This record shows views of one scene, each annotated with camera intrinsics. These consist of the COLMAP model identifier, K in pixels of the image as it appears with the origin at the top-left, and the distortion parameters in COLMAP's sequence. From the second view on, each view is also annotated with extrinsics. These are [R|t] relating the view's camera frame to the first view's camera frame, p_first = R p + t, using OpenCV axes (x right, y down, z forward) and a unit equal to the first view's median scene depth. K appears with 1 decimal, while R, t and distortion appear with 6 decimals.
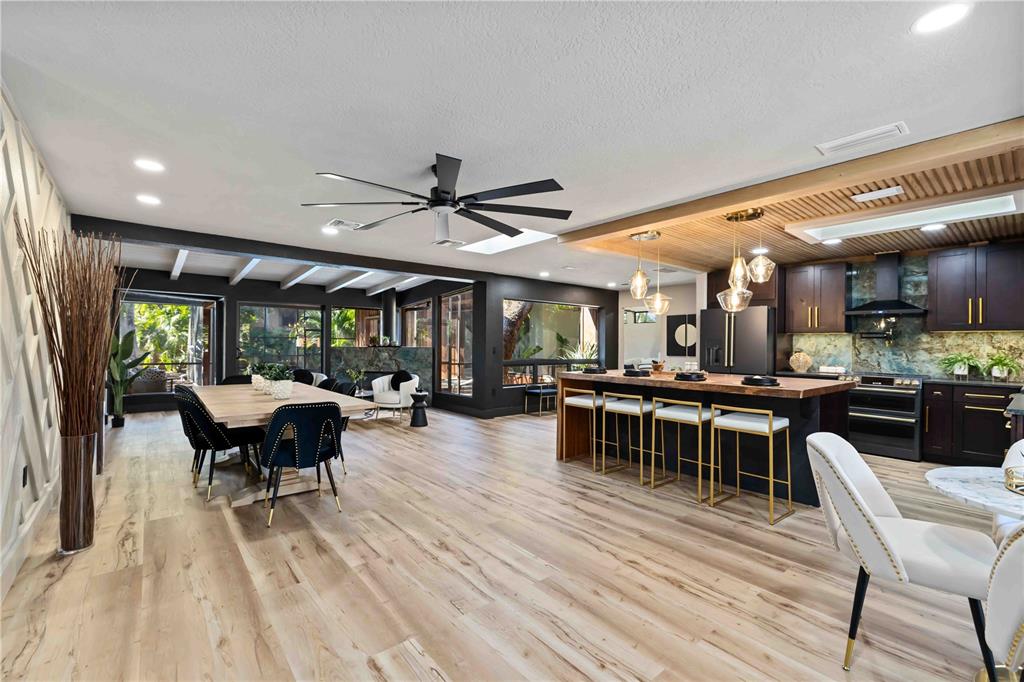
lens RADIAL K [[442.9, 0, 510.5], [0, 442.9, 343.9], [0, 0, 1]] dist [-0.002568, 0.001224]
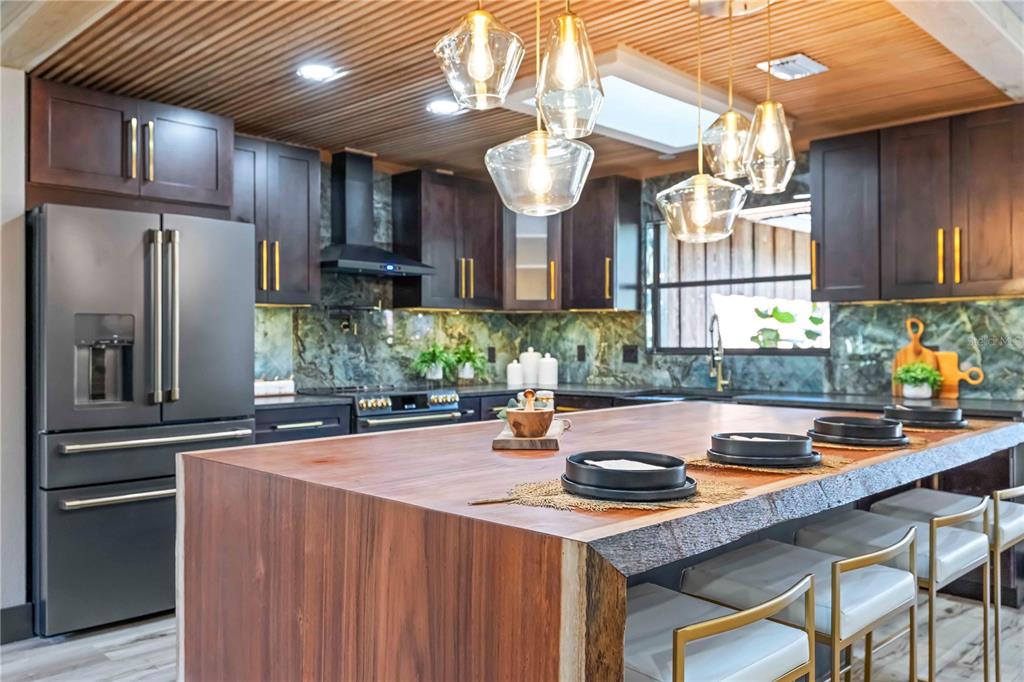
lens RADIAL K [[824.3, 0, 511.3], [0, 824.3, 339.1], [0, 0, 1]] dist [0.005338, 0.002037]
pose [[-0.096819, -0.012141, 0.995228, -0.142132], [-0.000494, 0.999926, 0.012150, -0.000797], [-0.995302, 0.000684, -0.096818, 1.055967]]
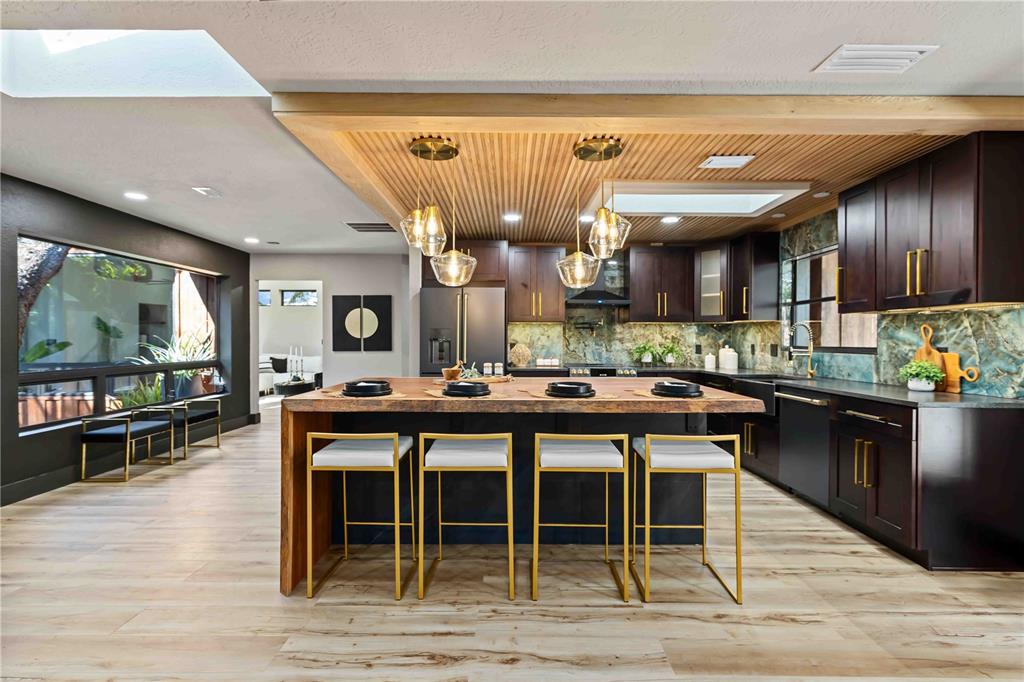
lens RADIAL K [[484.4, 0, 514.2], [0, 484.4, 340.8], [0, 0, 1]] dist [0.001011, 0.000482]
pose [[0.635270, -0.012568, 0.772188, -0.123260], [0.002234, 0.999893, 0.014436, -0.001533], [-0.772287, -0.007445, 0.635230, 0.516322]]
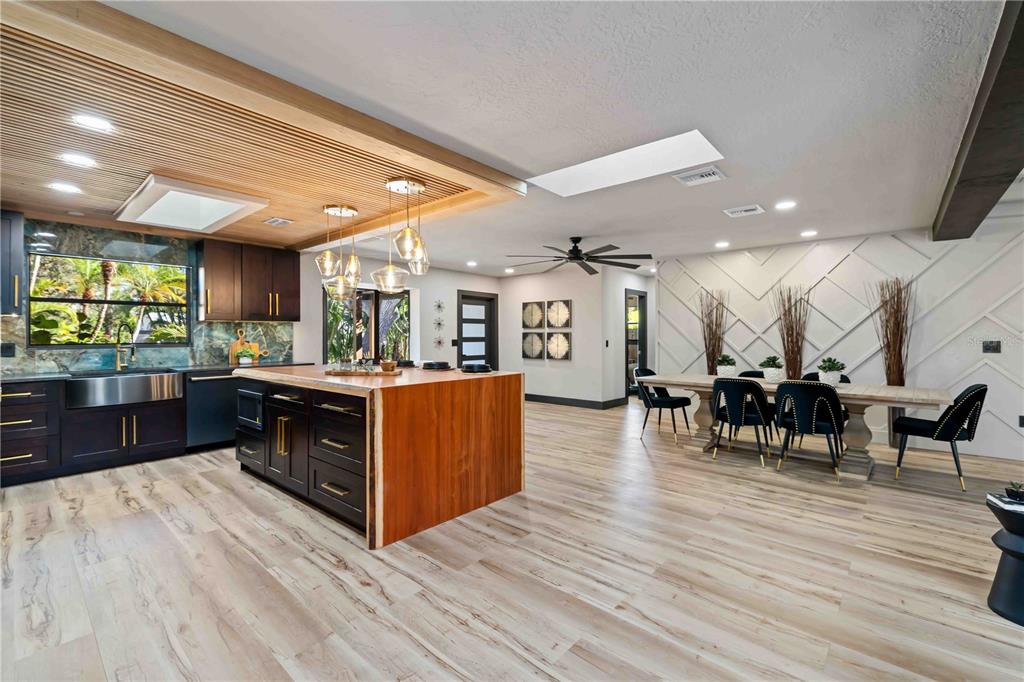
lens RADIAL K [[442.9, 0, 502.4], [0, 442.9, 334.5], [0, 0, 1]] dist [-0.002568, 0.001224]
pose [[-0.988517, -0.010566, -0.150742, 0.256509], [-0.009415, 0.999921, -0.008348, 0.004410], [0.150818, -0.006833, -0.988538, 1.751452]]
